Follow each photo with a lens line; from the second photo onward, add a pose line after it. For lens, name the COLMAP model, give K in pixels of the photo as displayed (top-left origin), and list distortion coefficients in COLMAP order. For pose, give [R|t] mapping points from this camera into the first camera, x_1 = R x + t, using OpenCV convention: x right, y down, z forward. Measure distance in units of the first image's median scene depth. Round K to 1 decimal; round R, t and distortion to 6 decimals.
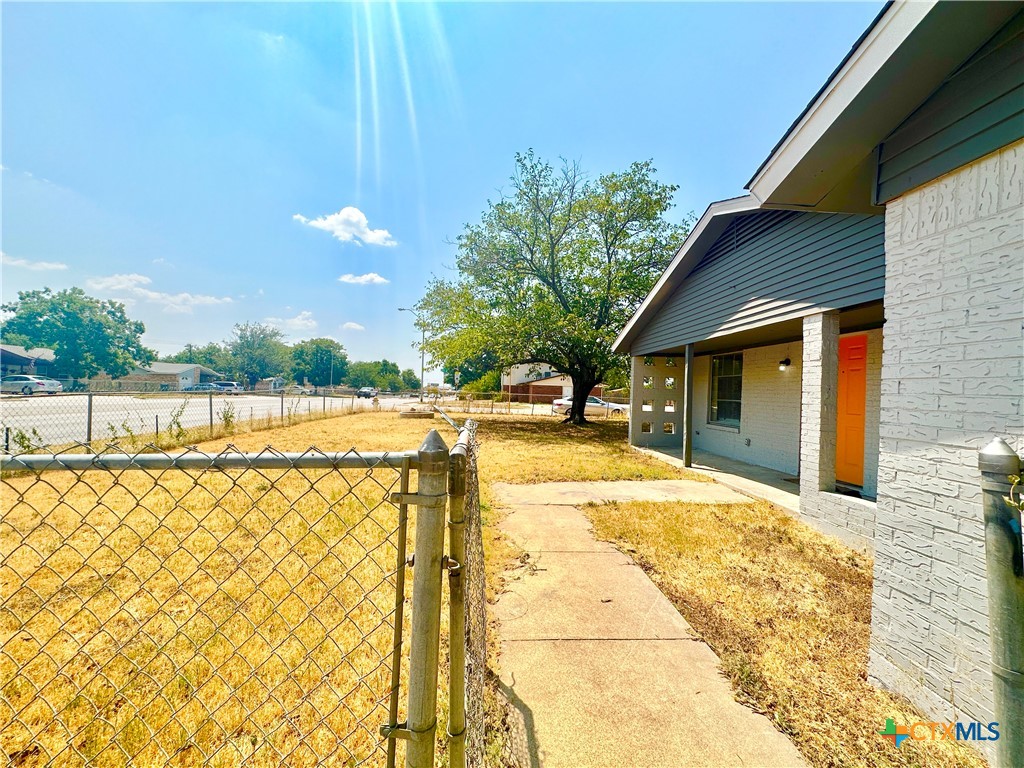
lens RADIAL K [[410.1, 0, 512.9], [0, 410.1, 383.4], [0, 0, 1]] dist [-0.002323, 0.000918]
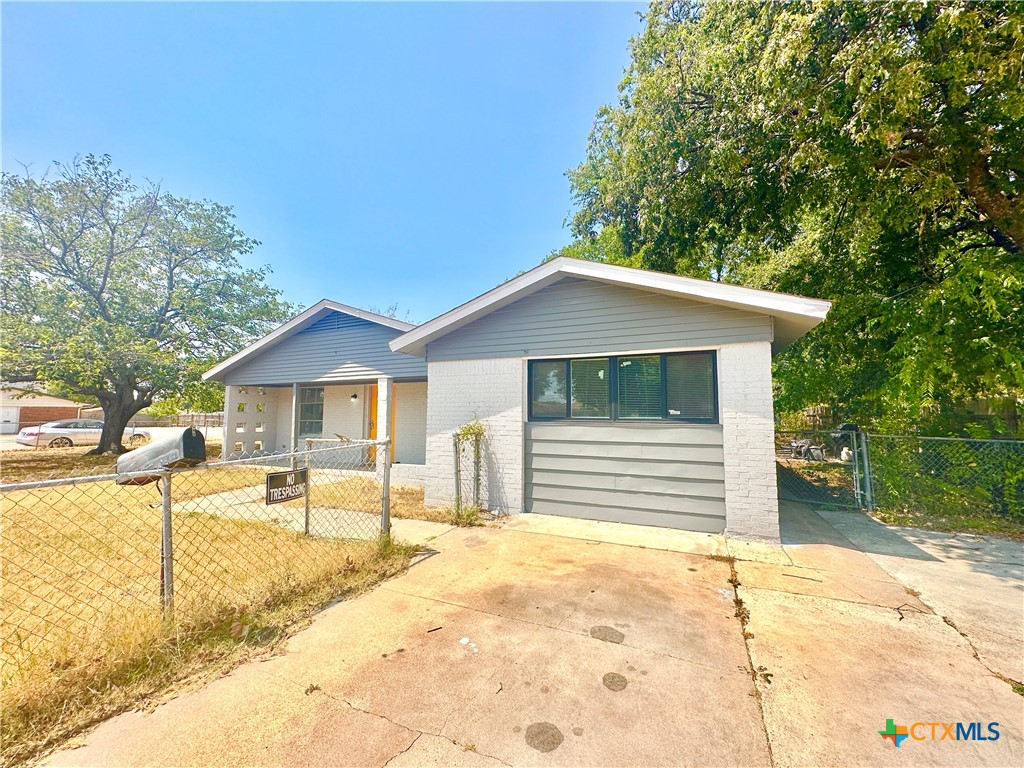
lens RADIAL K [[410.1, 0, 511.3], [0, 410.1, 387.7], [0, 0, 1]] dist [-0.002323, 0.000918]
pose [[0.468046, 0.024672, 0.883359, -0.350117], [-0.000914, 0.999623, -0.027435, -0.029090], [-0.883703, 0.012034, 0.467893, -0.235802]]
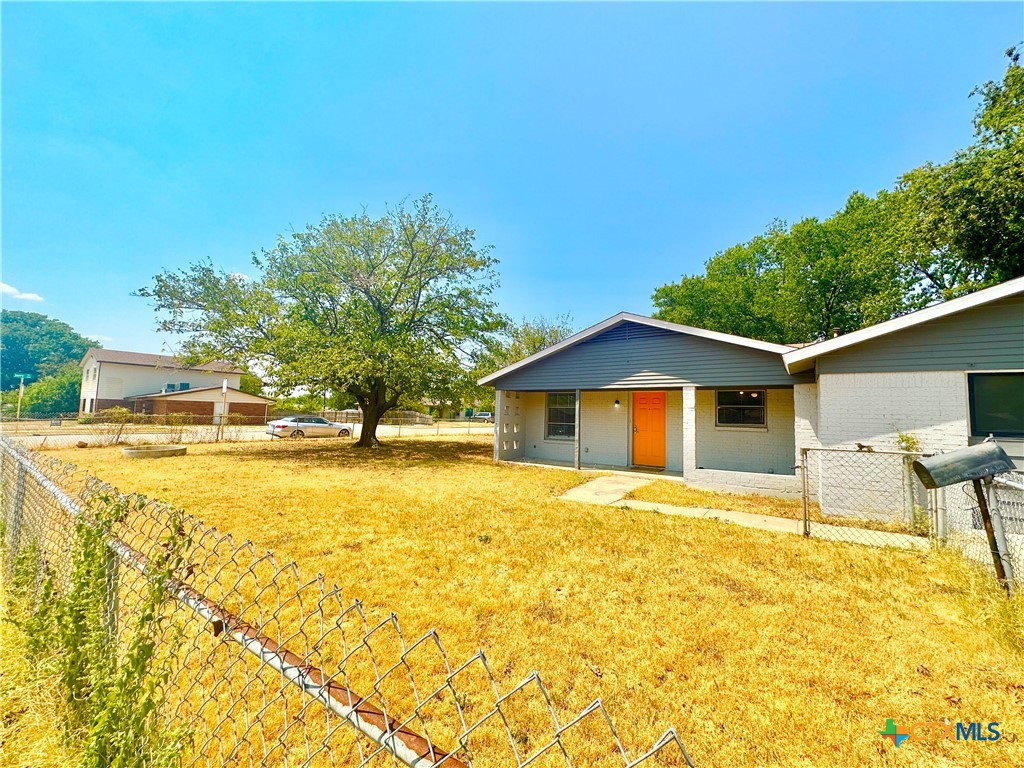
lens RADIAL K [[410.1, 0, 506.0], [0, 410.1, 383.8], [0, 0, 1]] dist [-0.002323, 0.000918]
pose [[0.626368, 0.045128, 0.778220, -0.694699], [-0.020795, 0.998935, -0.041190, -0.033697], [-0.779250, 0.009617, 0.626639, 0.185186]]
